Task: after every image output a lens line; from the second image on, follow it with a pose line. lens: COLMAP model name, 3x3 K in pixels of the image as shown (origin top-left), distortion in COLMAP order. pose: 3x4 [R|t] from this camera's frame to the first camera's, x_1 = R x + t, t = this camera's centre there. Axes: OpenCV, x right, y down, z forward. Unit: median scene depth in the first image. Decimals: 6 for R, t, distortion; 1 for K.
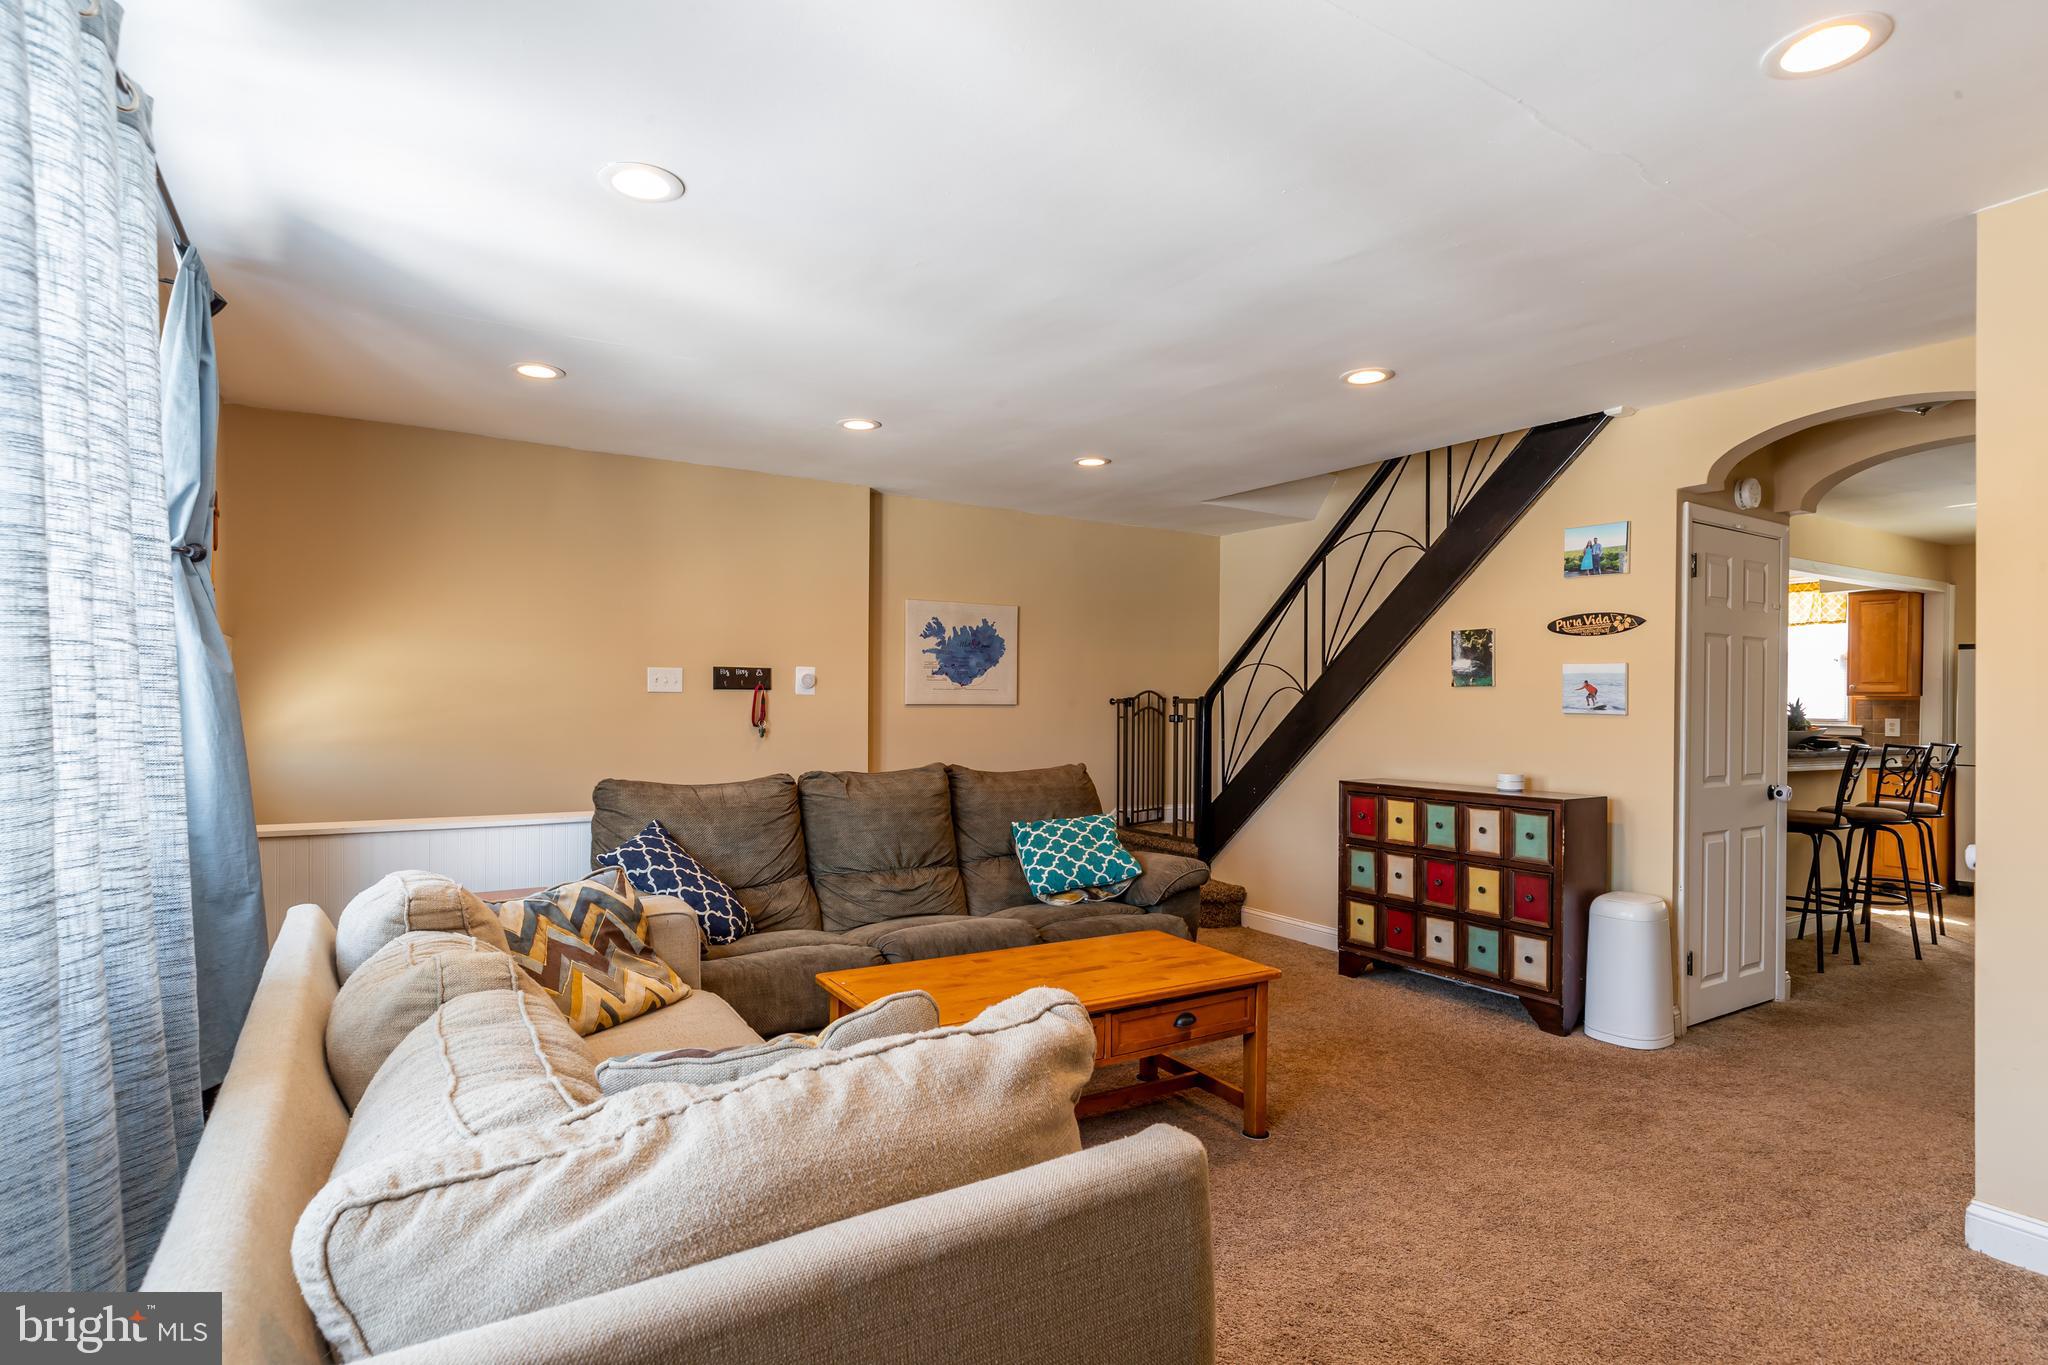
lens RADIAL K [[1046.7, 0, 1014.4], [0, 1046.7, 692.6], [0, 0, 1]] dist [0.003671, 0.000199]
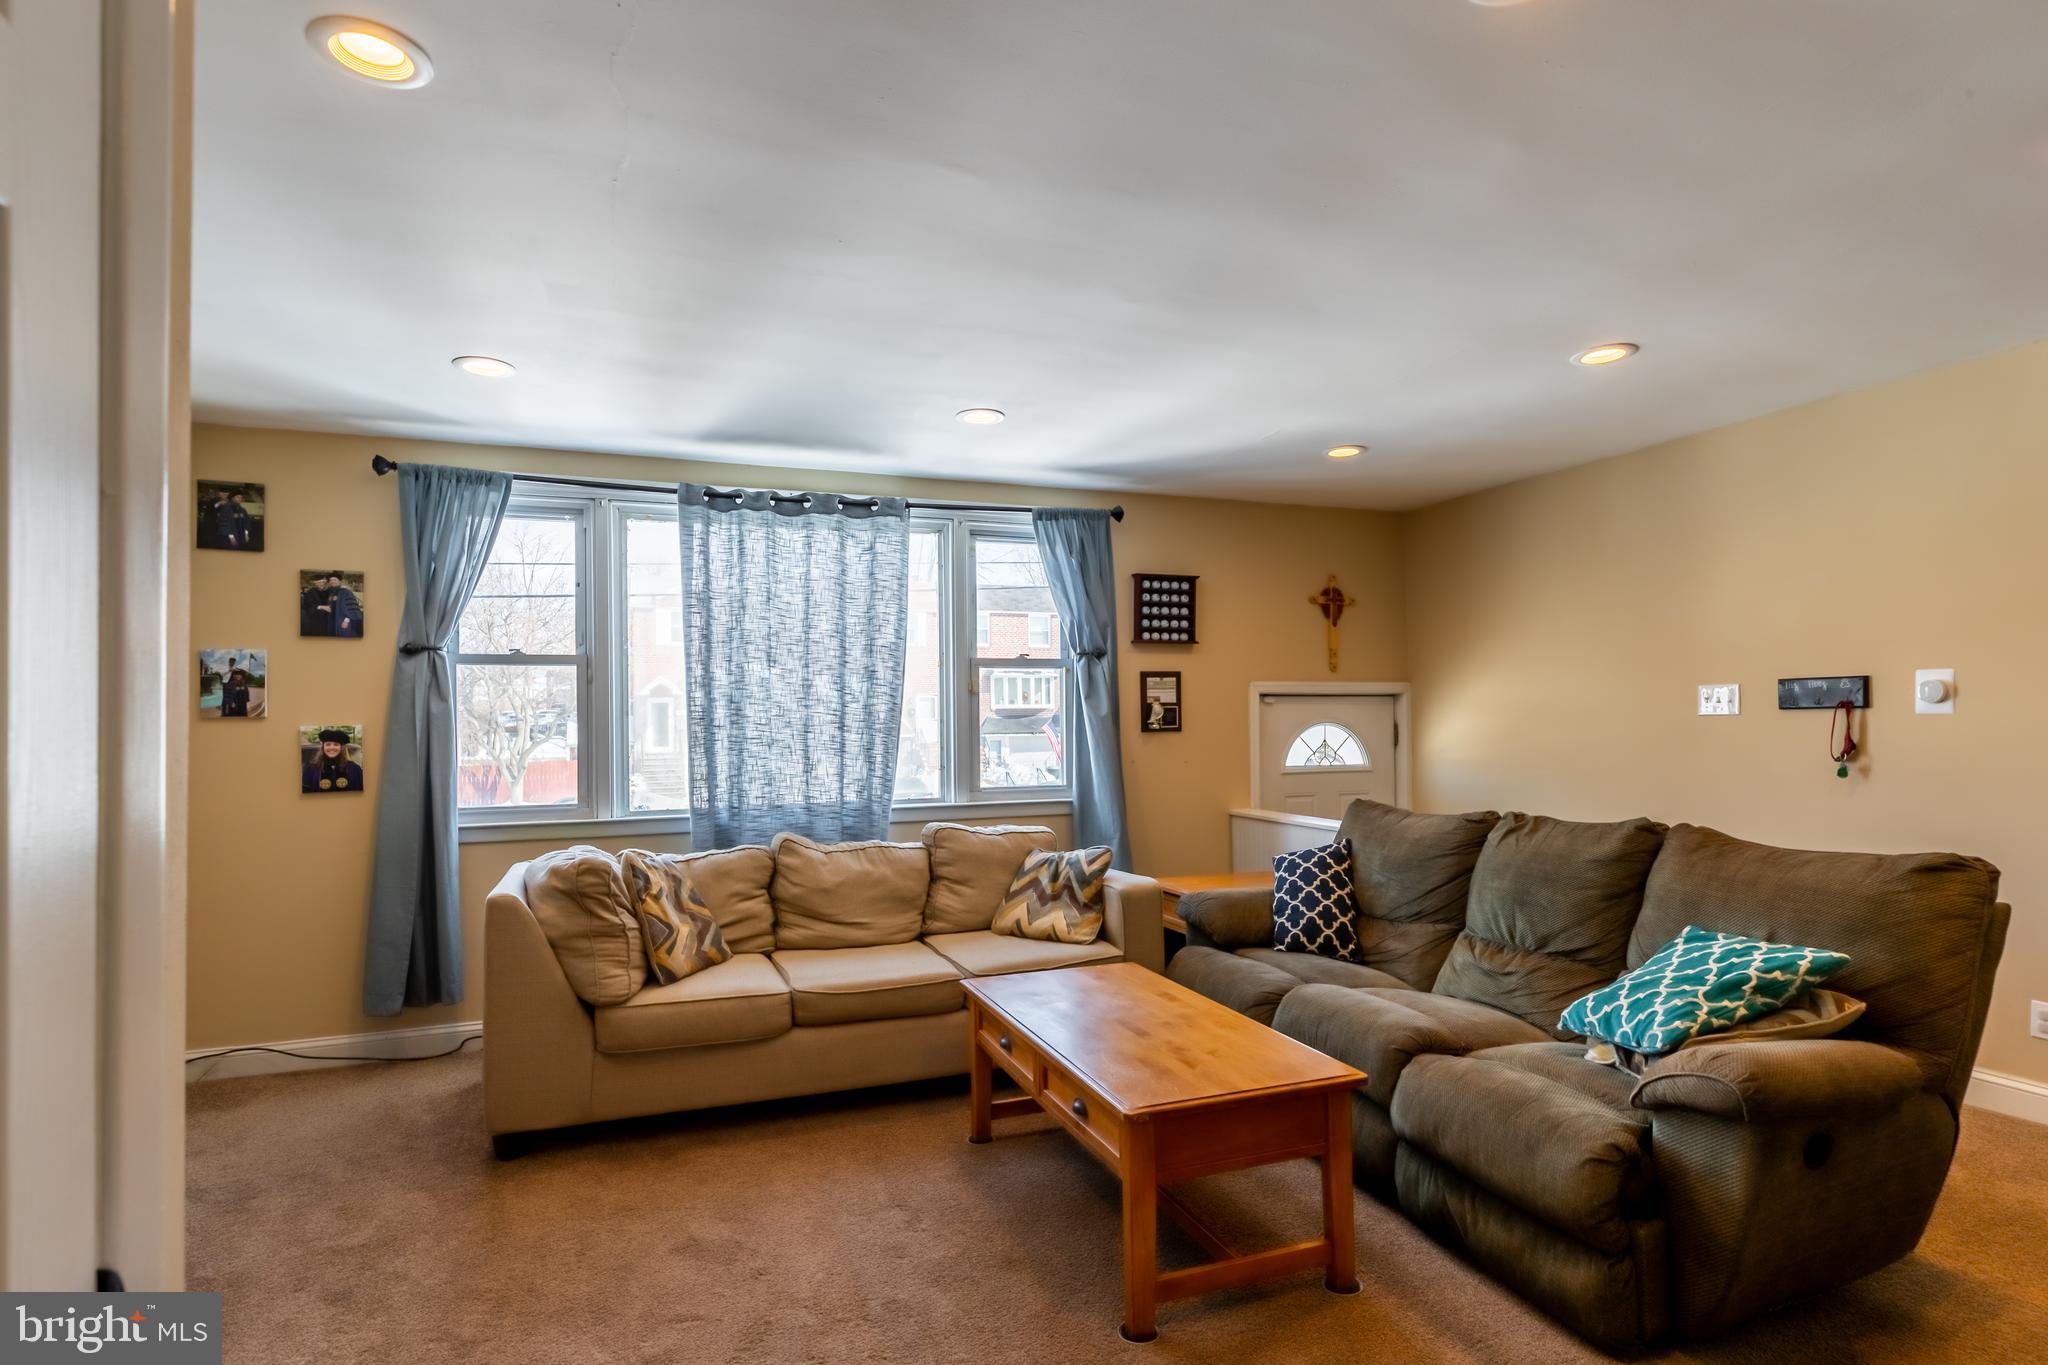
lens RADIAL K [[1046.7, 0, 1008.0], [0, 1046.7, 698.6], [0, 0, 1]] dist [0.003671, 0.000199]
pose [[-0.185402, -0.033204, -0.982102, 1.105177], [0.008768, 0.999333, -0.035441, 0.021282], [0.982624, -0.015182, -0.184987, 1.228245]]
